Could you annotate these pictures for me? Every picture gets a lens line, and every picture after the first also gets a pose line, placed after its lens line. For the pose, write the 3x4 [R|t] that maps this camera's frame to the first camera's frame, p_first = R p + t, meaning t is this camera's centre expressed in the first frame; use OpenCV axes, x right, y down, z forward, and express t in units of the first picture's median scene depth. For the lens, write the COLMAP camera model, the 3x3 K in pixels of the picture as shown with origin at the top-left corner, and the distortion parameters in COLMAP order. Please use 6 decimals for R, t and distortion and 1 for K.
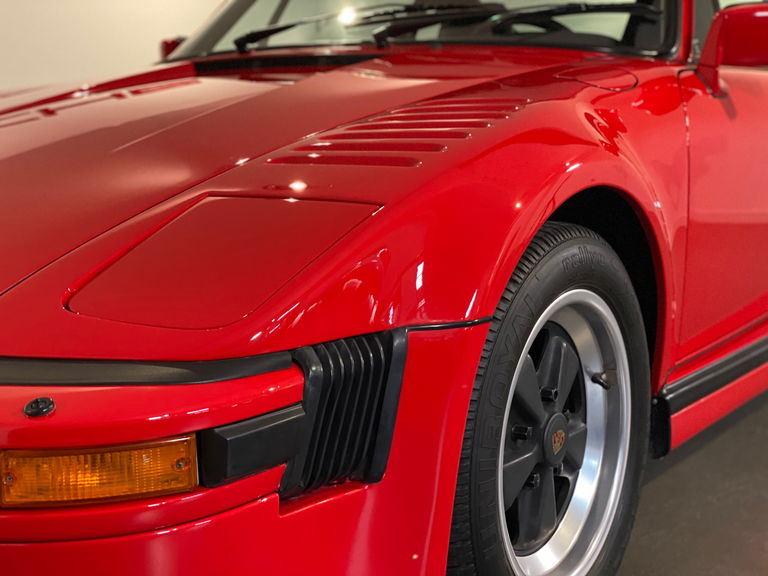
lens RADIAL K [[1126.5, 0, 381.8], [0, 1126.5, 318.2], [0, 0, 1]] dist [0.028261, 0.000000]
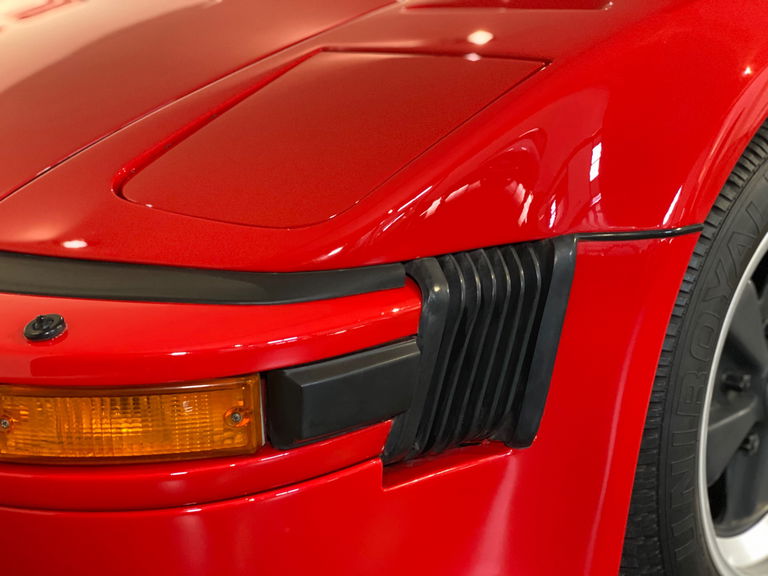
lens RADIAL K [[1126.5, 0, 376.0], [0, 1126.5, 274.2], [0, 0, 1]] dist [0.028261, 0.000000]
pose [[0.982689, 0.041596, -0.180534, 0.027032], [-0.033413, 0.998282, 0.048136, 0.002433], [0.182226, -0.041270, 0.982390, 0.275136]]
